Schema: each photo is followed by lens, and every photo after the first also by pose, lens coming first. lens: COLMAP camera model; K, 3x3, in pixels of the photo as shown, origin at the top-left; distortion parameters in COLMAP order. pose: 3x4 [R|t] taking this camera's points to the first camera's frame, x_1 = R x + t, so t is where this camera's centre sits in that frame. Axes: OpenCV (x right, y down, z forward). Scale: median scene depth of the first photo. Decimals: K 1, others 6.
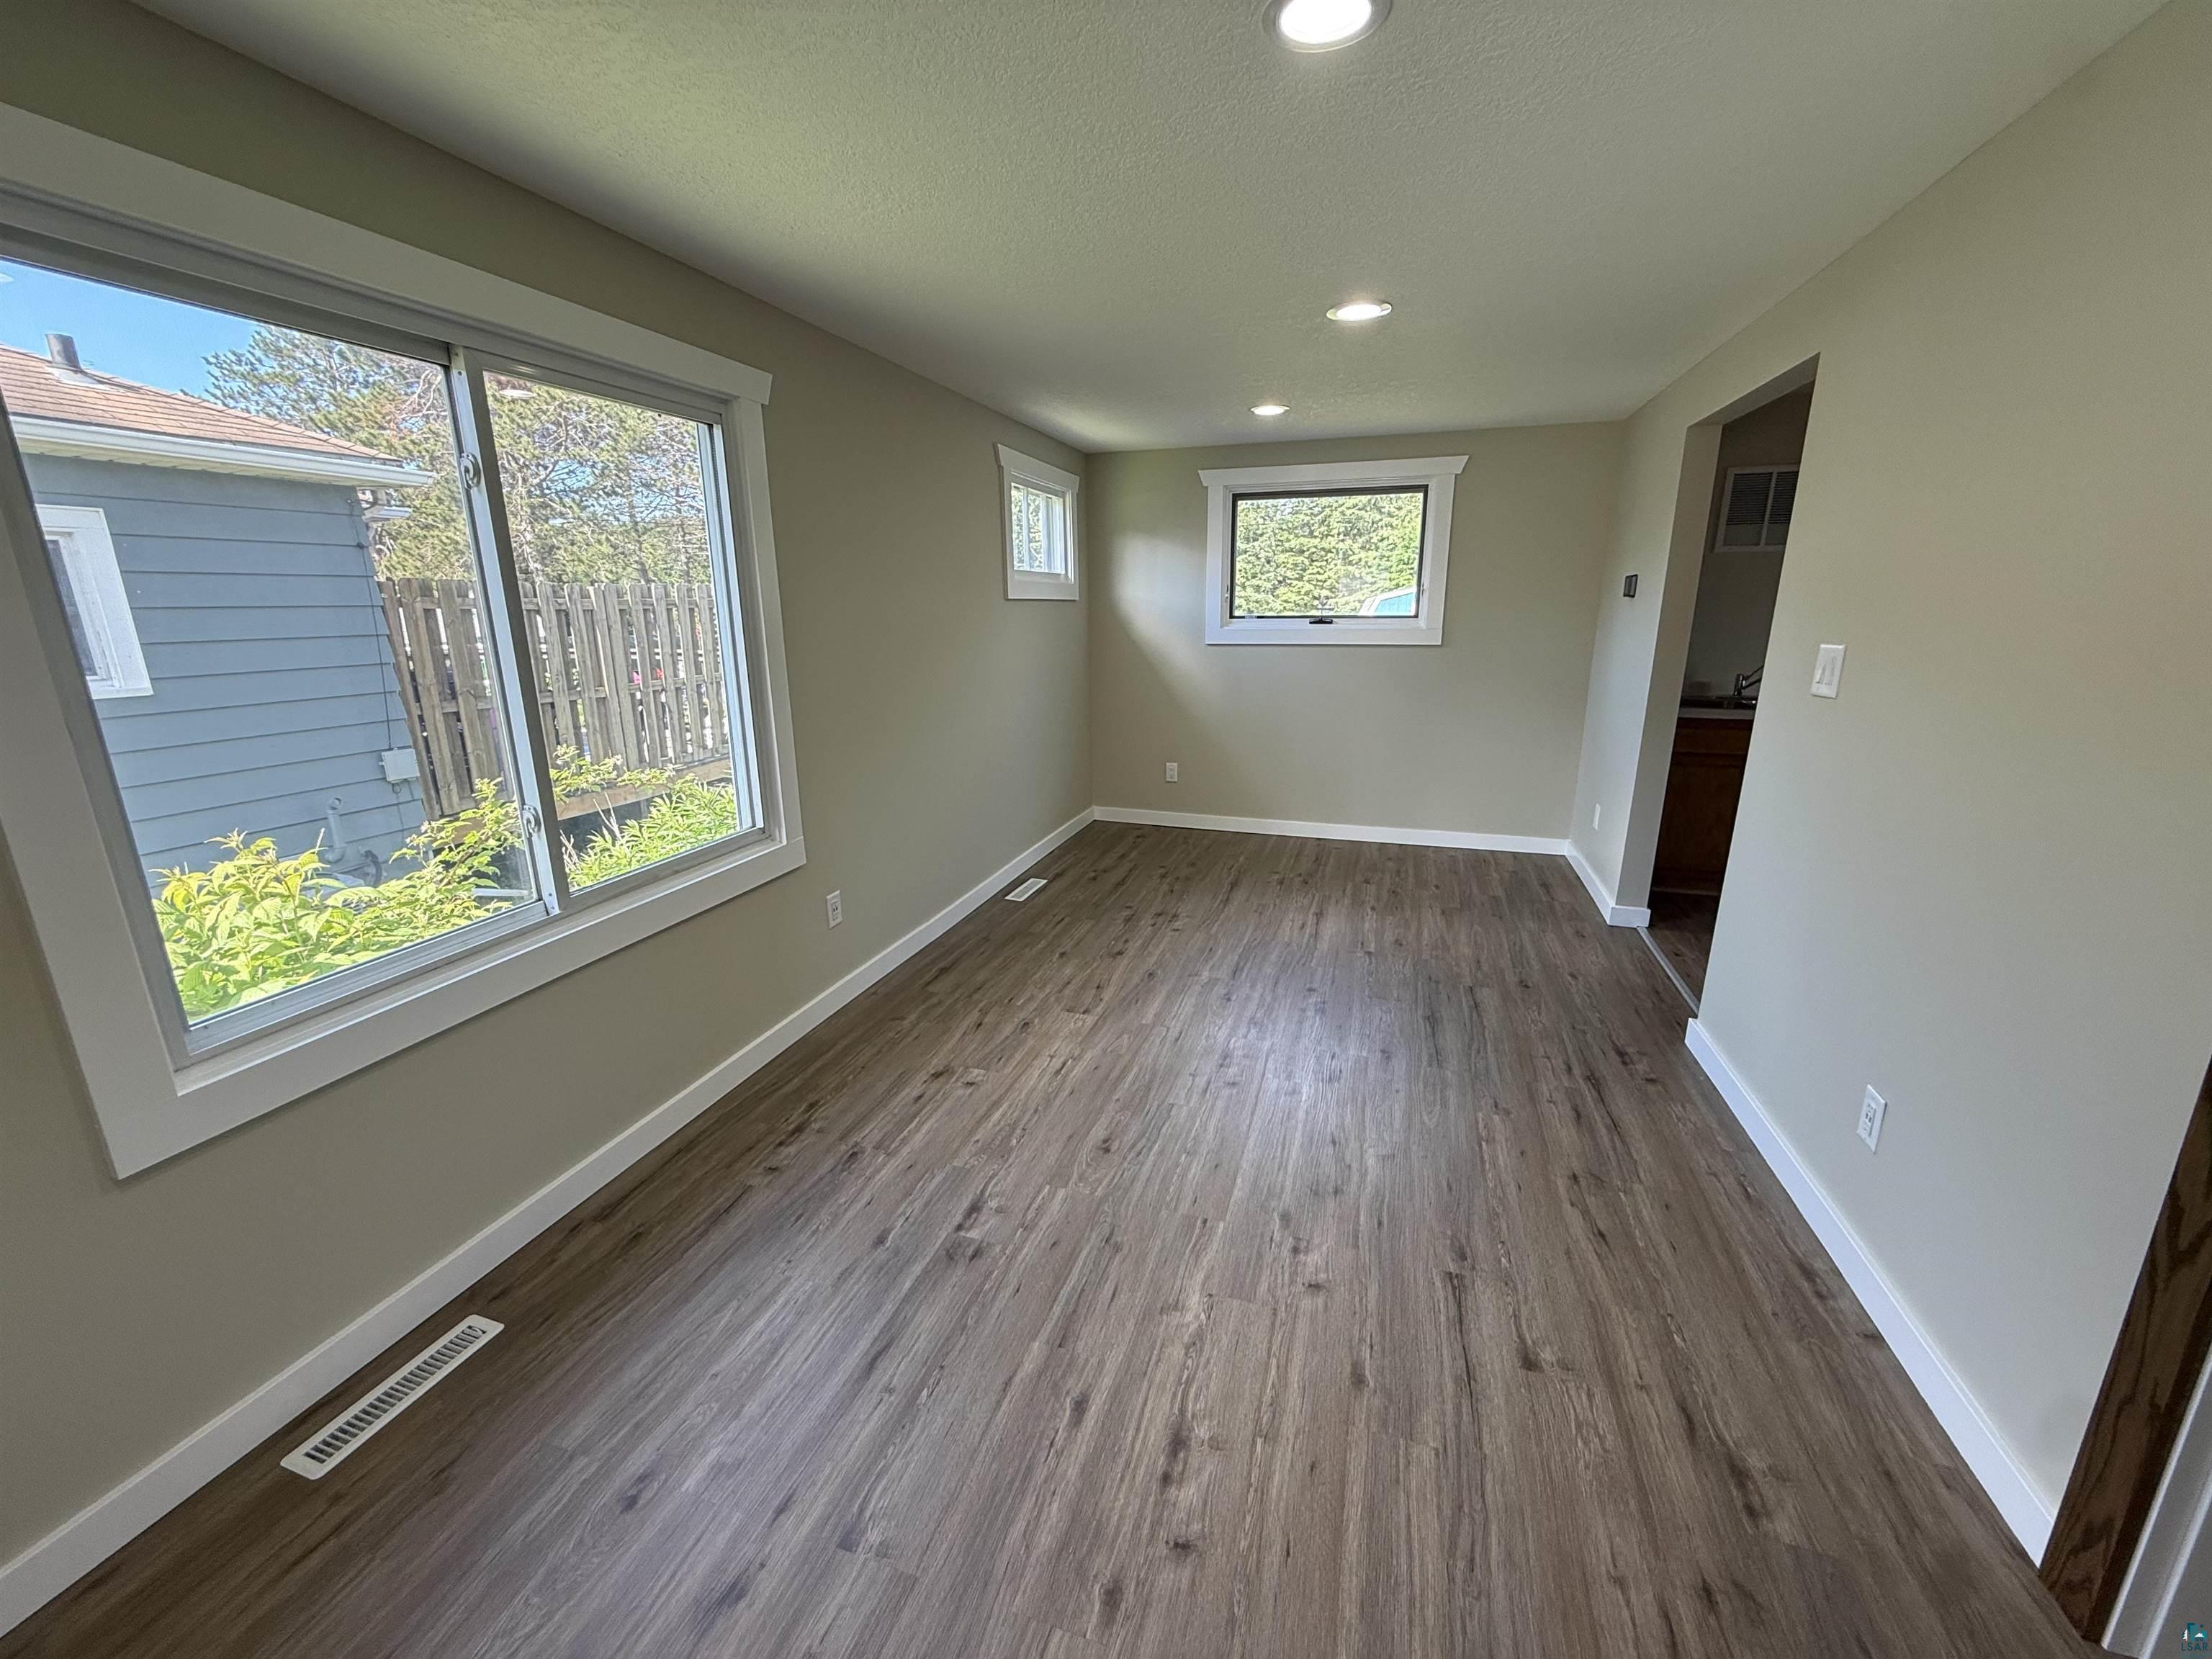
lens RADIAL K [[877.5, 0, 1101.7], [0, 877.5, 823.8], [0, 0, 1]] dist [-0.001685, -0.000156]
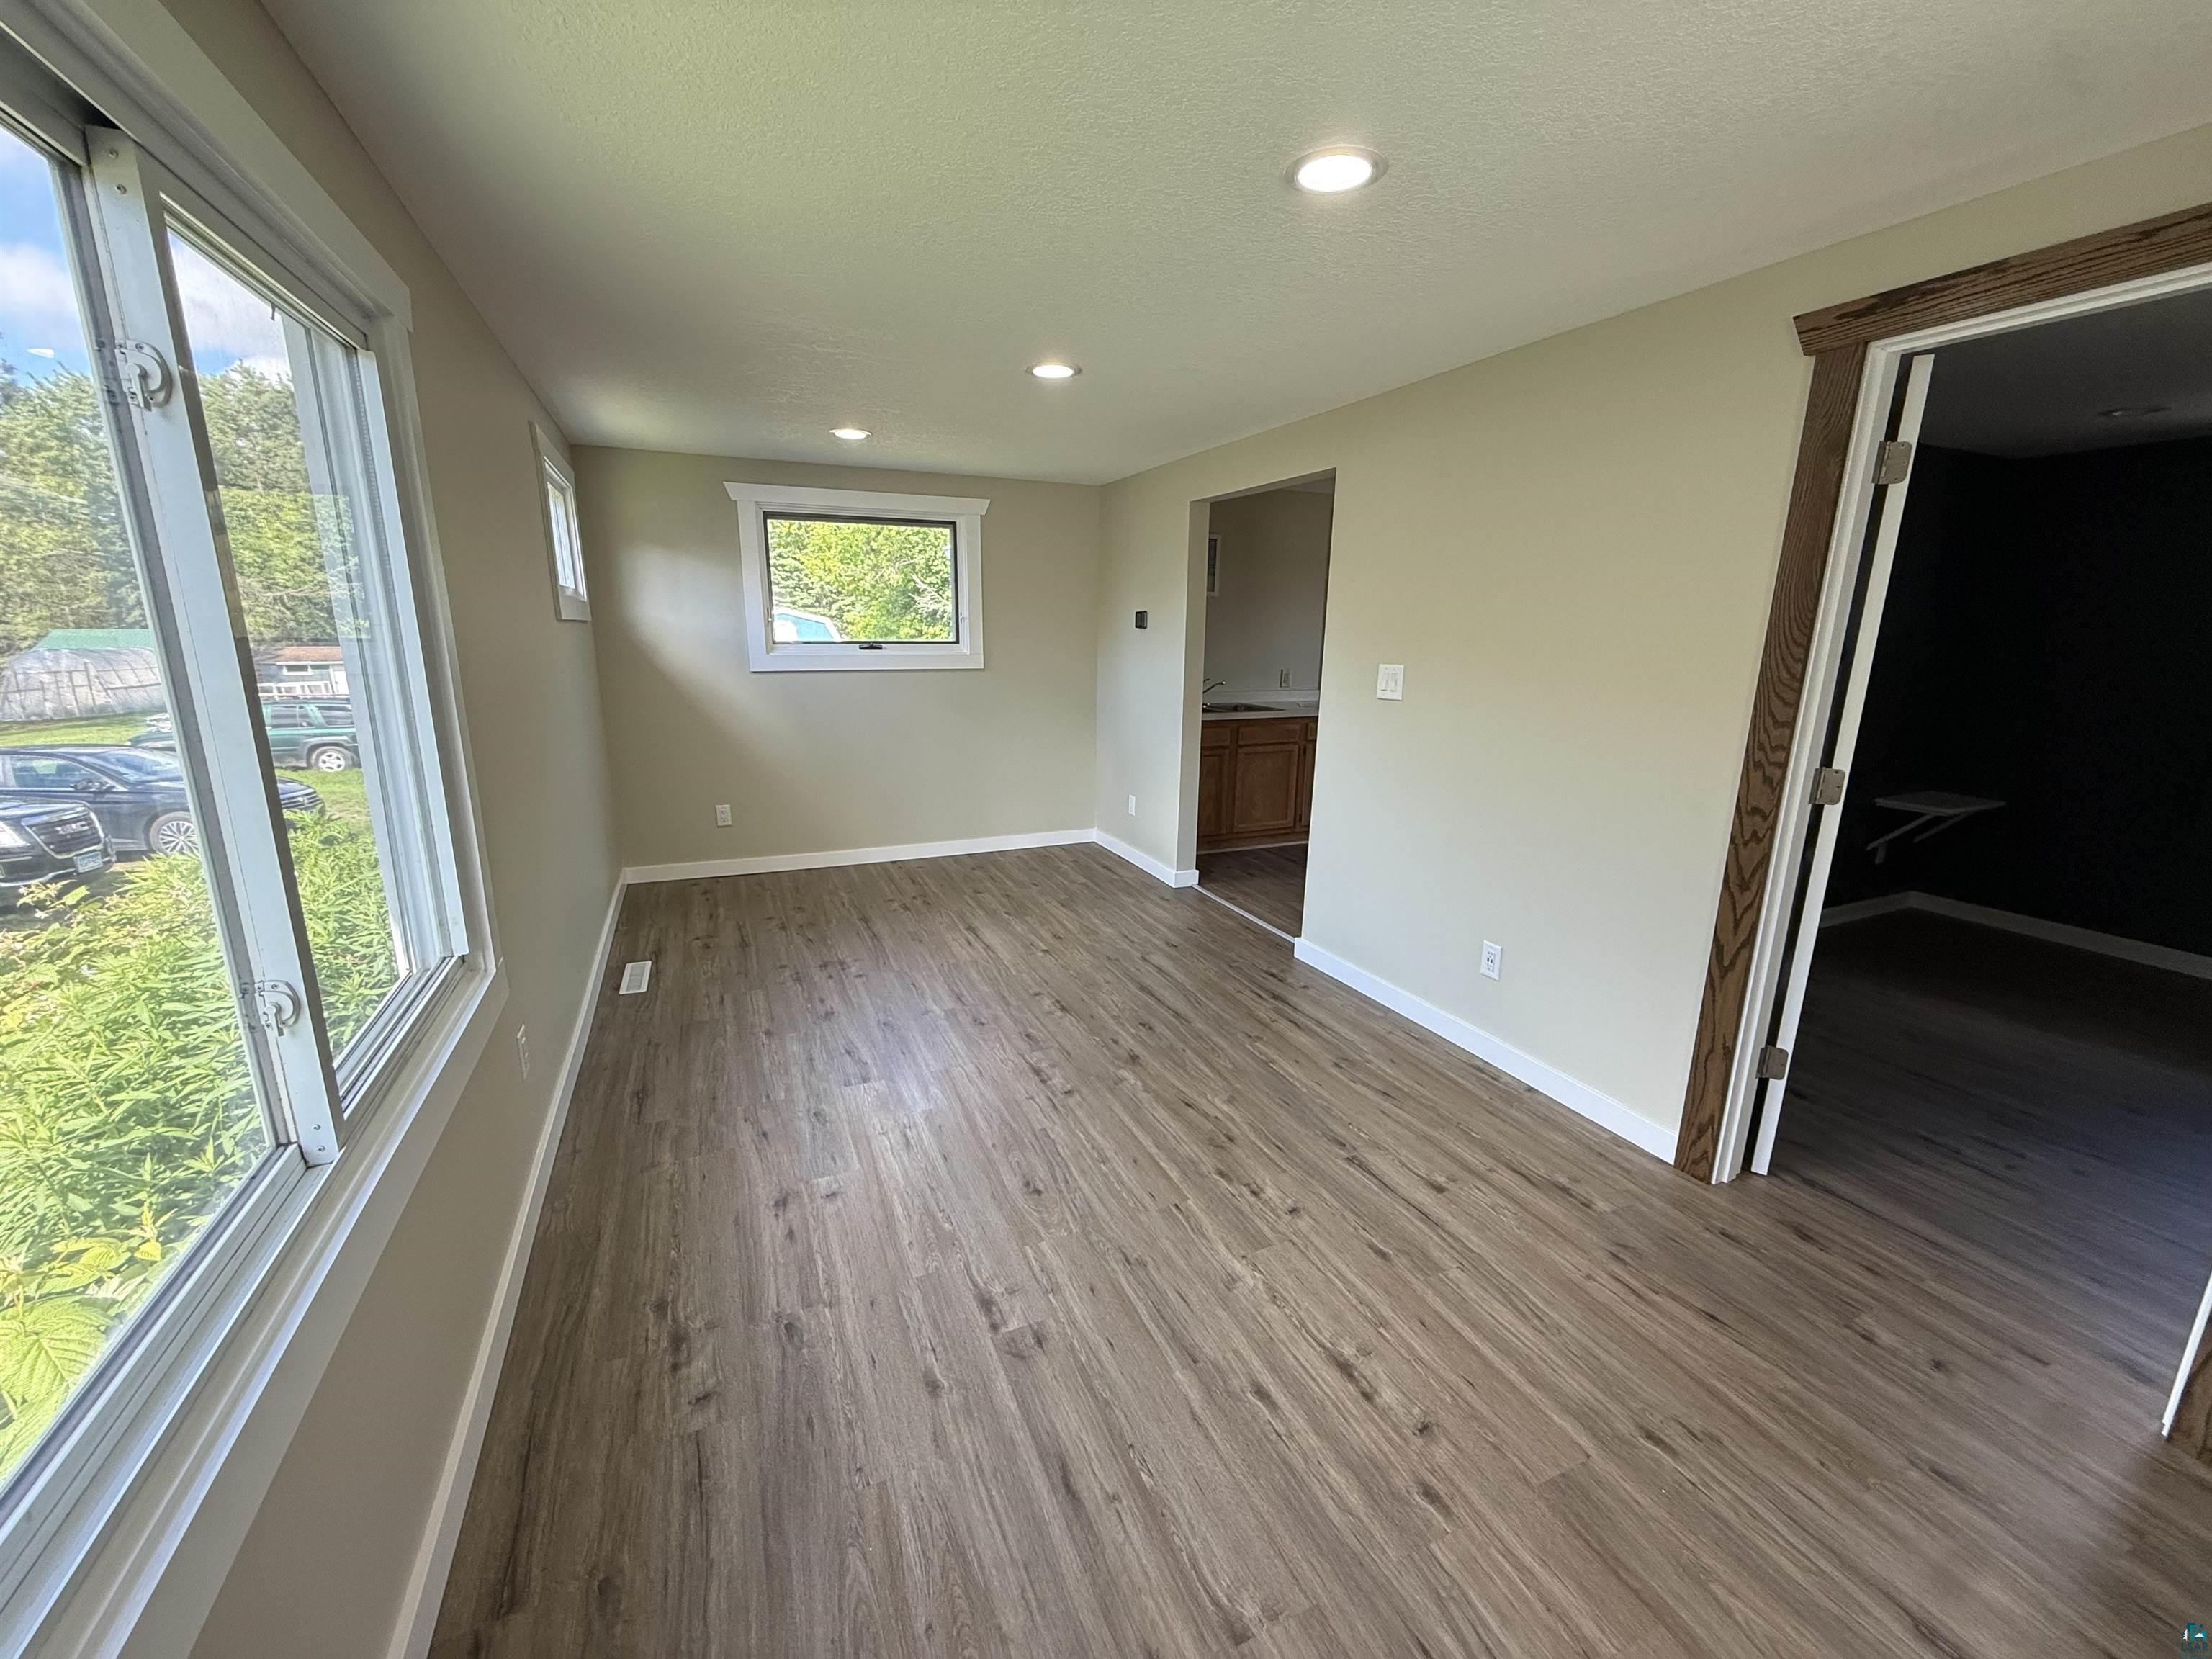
lens RADIAL K [[877.5, 0, 1094.6], [0, 877.5, 825.8], [0, 0, 1]] dist [-0.001685, -0.000156]
pose [[0.744239, -0.133483, 0.654439, -0.396456], [0.147919, 0.988436, 0.033391, -0.039110], [-0.651328, 0.071953, 0.755377, 0.145803]]
